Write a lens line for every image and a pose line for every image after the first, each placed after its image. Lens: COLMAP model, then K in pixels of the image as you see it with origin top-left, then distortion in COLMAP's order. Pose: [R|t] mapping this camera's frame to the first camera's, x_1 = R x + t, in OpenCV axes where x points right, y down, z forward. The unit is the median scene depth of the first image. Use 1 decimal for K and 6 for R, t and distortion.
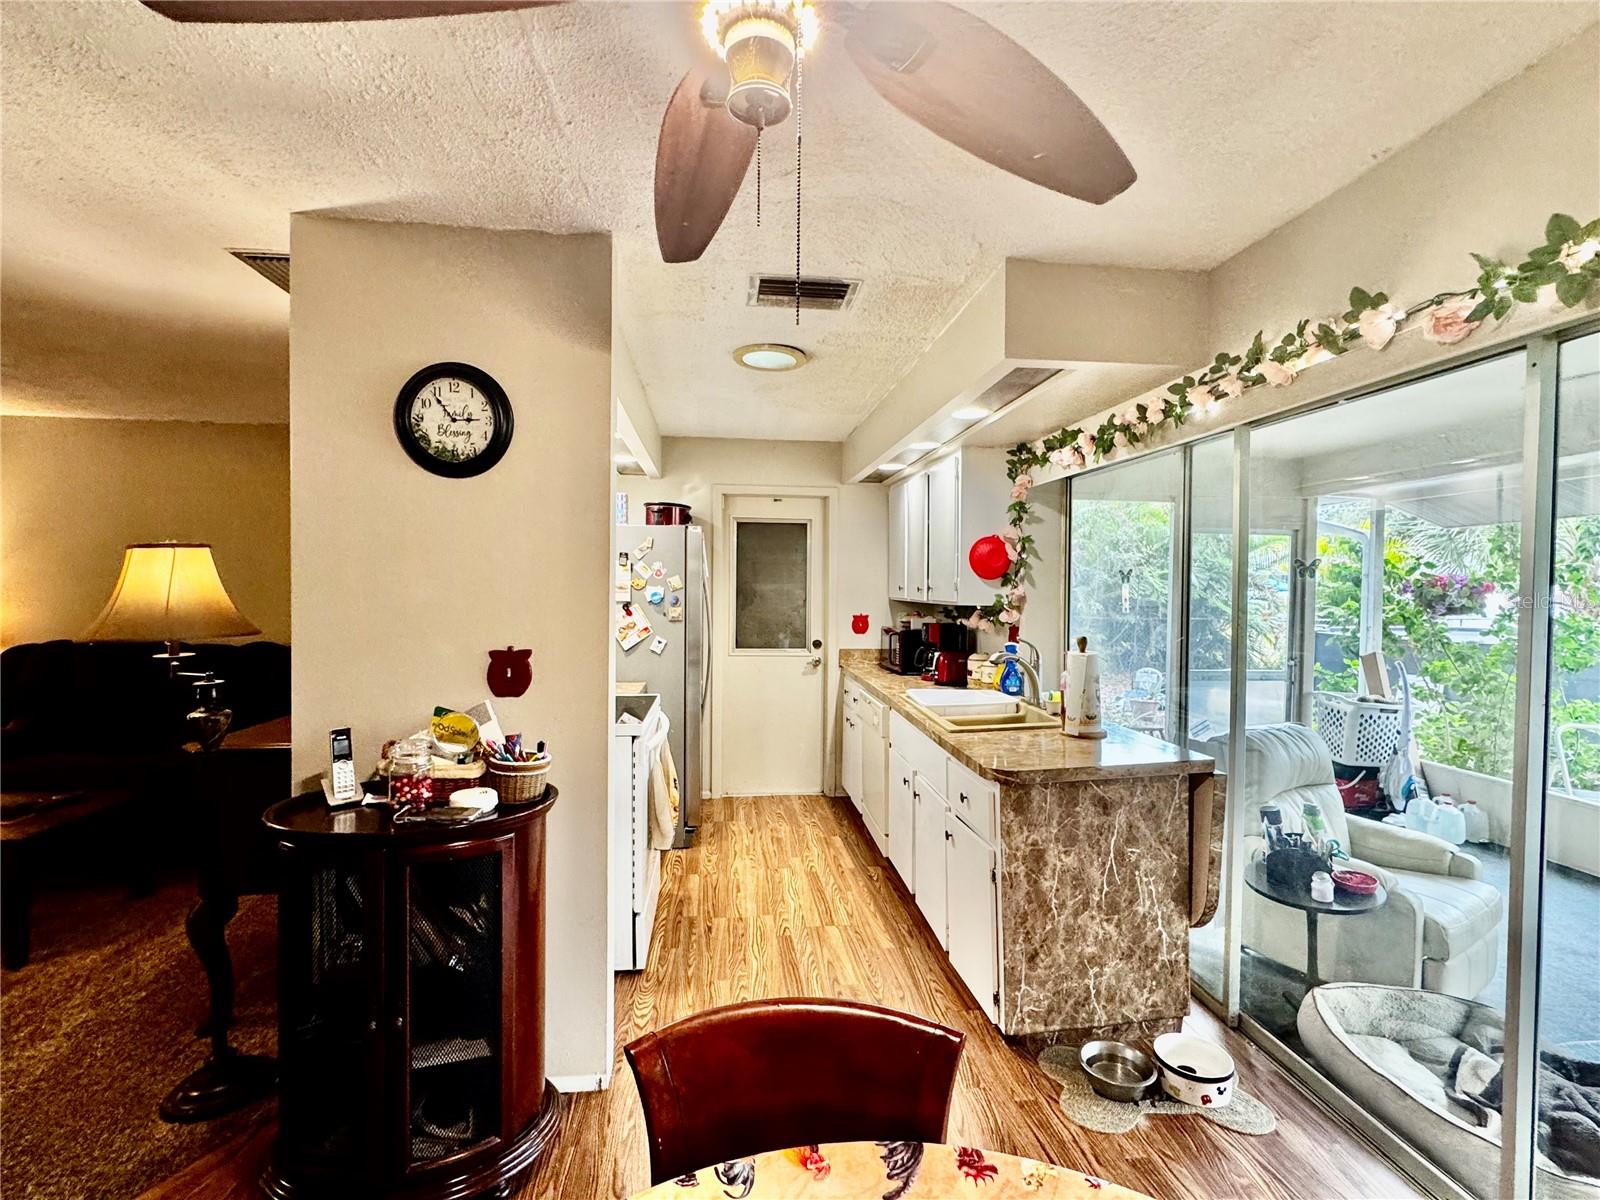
lens RADIAL K [[736.3, 0, 797.8], [0, 736.3, 601.8], [0, 0, 1]] dist [-0.004111, -0.000868]
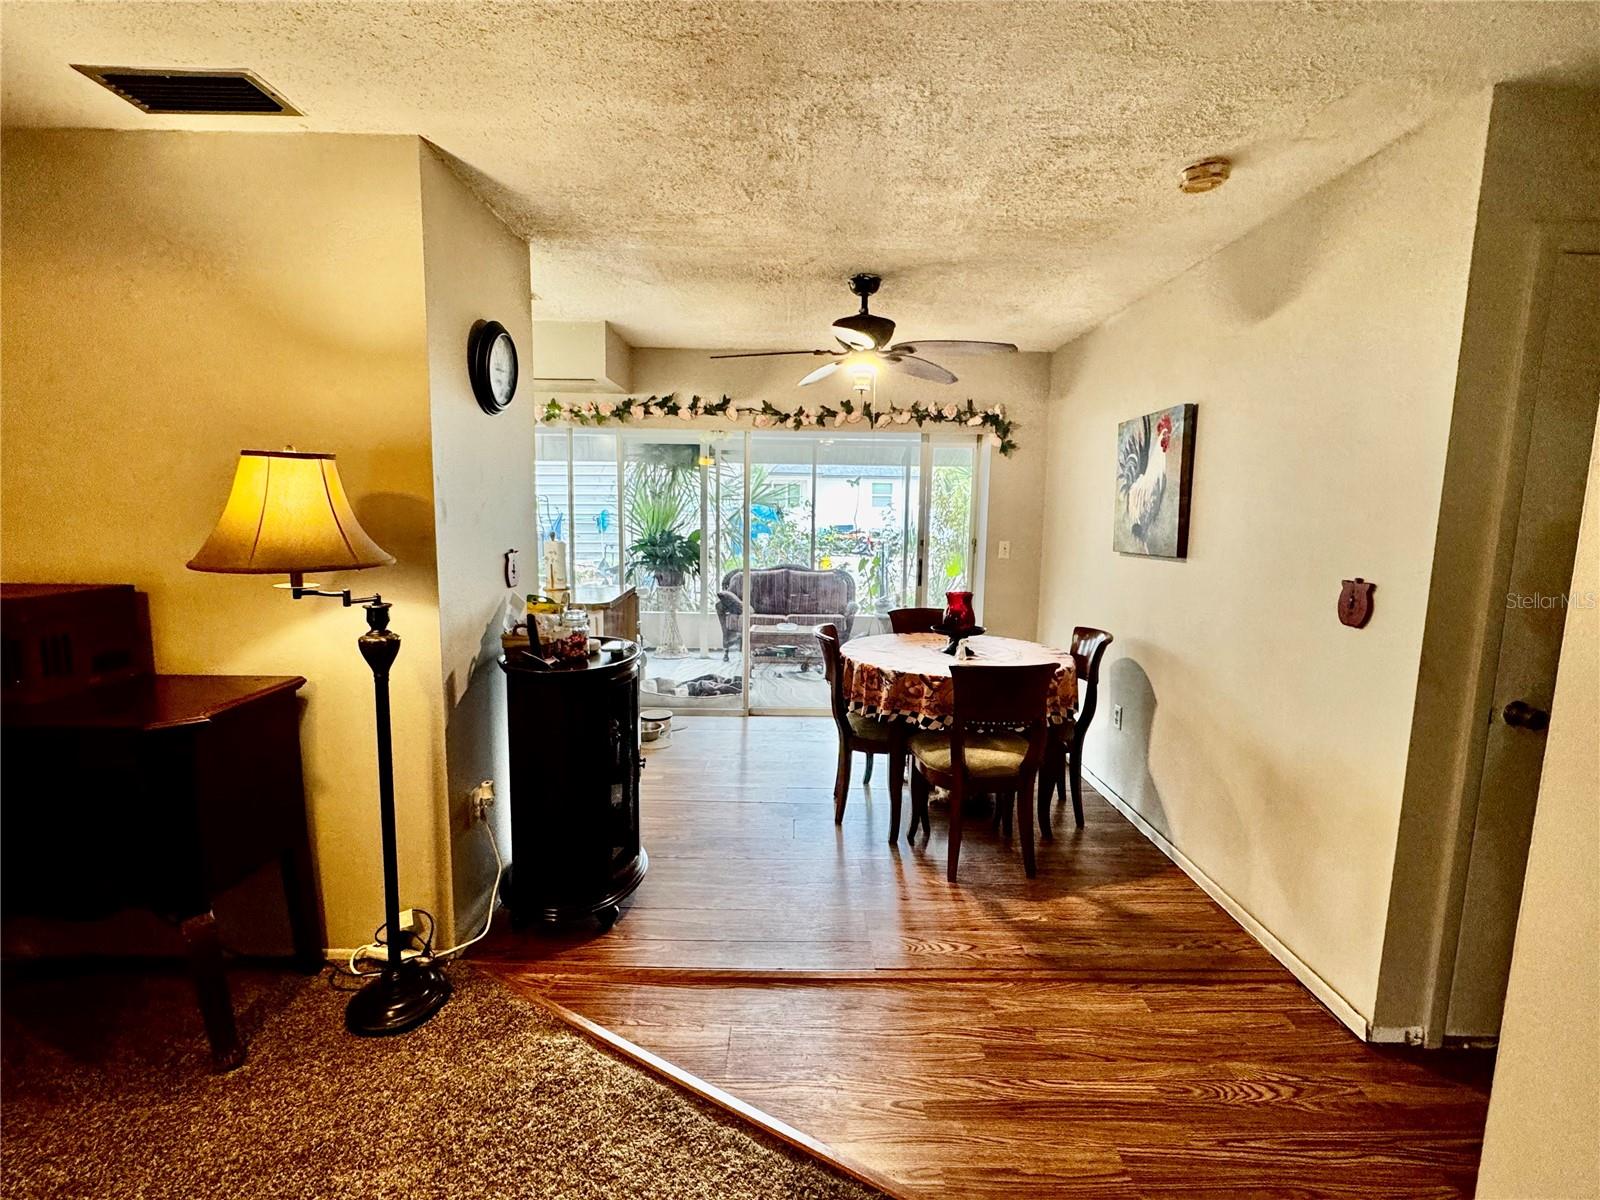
lens RADIAL K [[736.3, 0, 801.5], [0, 736.3, 600.1], [0, 0, 1]] dist [-0.004111, -0.000868]
pose [[0.103650, -0.130459, 0.986021, -1.452966], [0.003443, 0.991402, 0.130809, -0.017924], [-0.994608, -0.010163, 0.103208, 0.303699]]
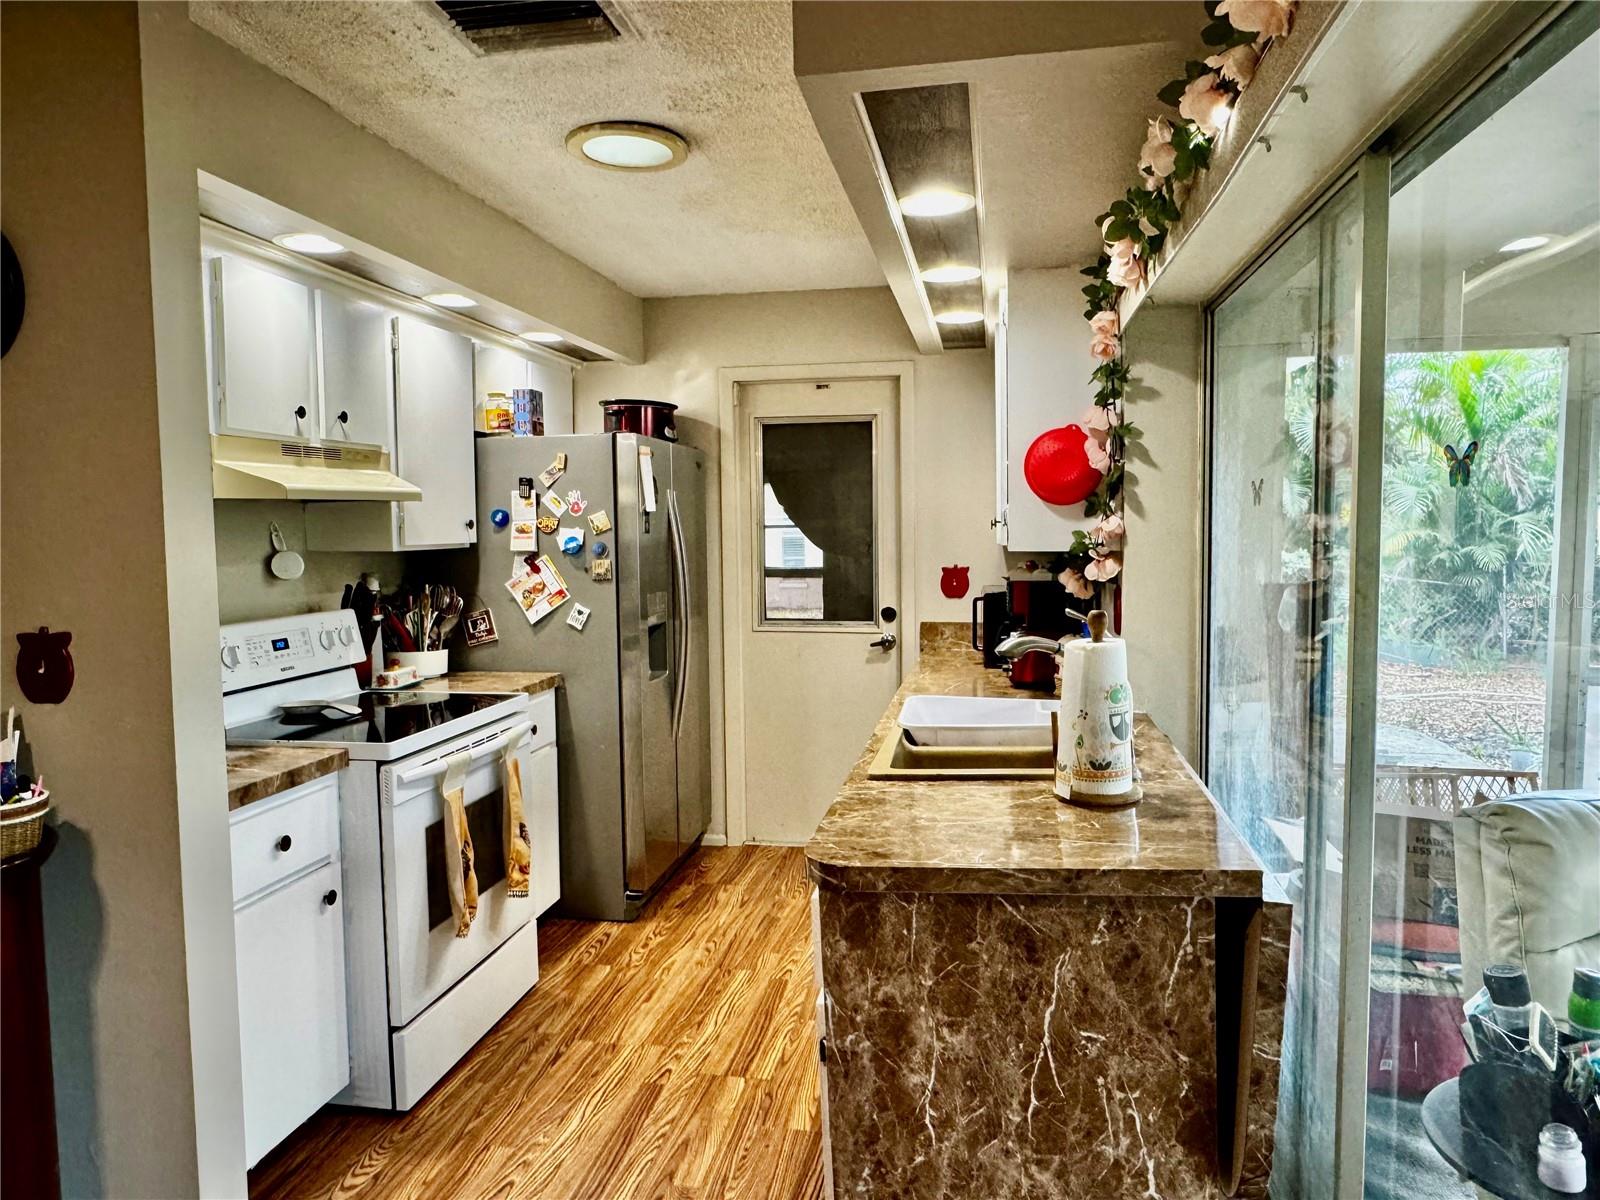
lens RADIAL K [[1052.8, 0, 800.0], [0, 1052.8, 598.8], [0, 0, 1]] dist [-0.009803, 0.002514]
pose [[0.956770, 0.000393, -0.290847, 0.470508], [0.014337, 0.998720, 0.048512, -0.000659], [0.290494, -0.050584, 0.955539, 0.263754]]
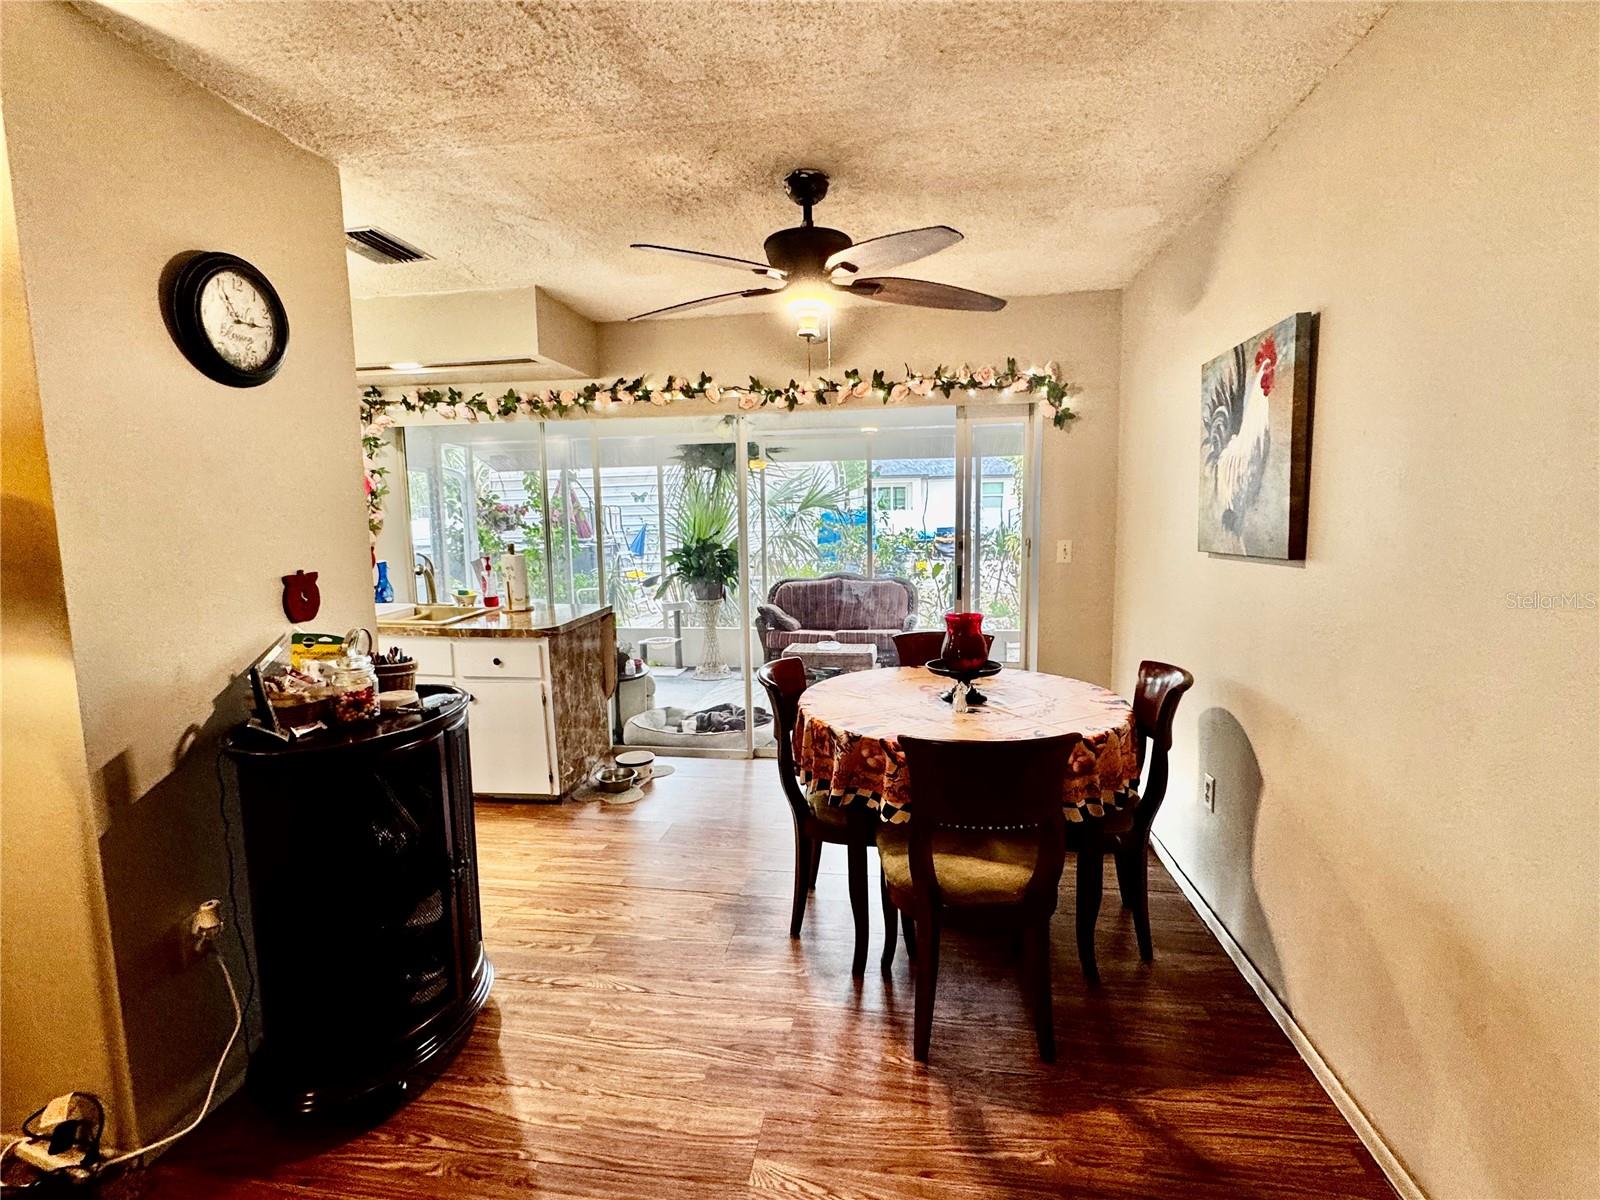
lens RADIAL K [[736.3, 0, 802.1], [0, 736.3, 600.2], [0, 0, 1]] dist [-0.004111, -0.000868]
pose [[0.254617, -0.125558, 0.958856, -1.019601], [0.037298, 0.992073, 0.120003, 0.006491], [-0.966322, 0.005209, 0.257281, 0.090812]]
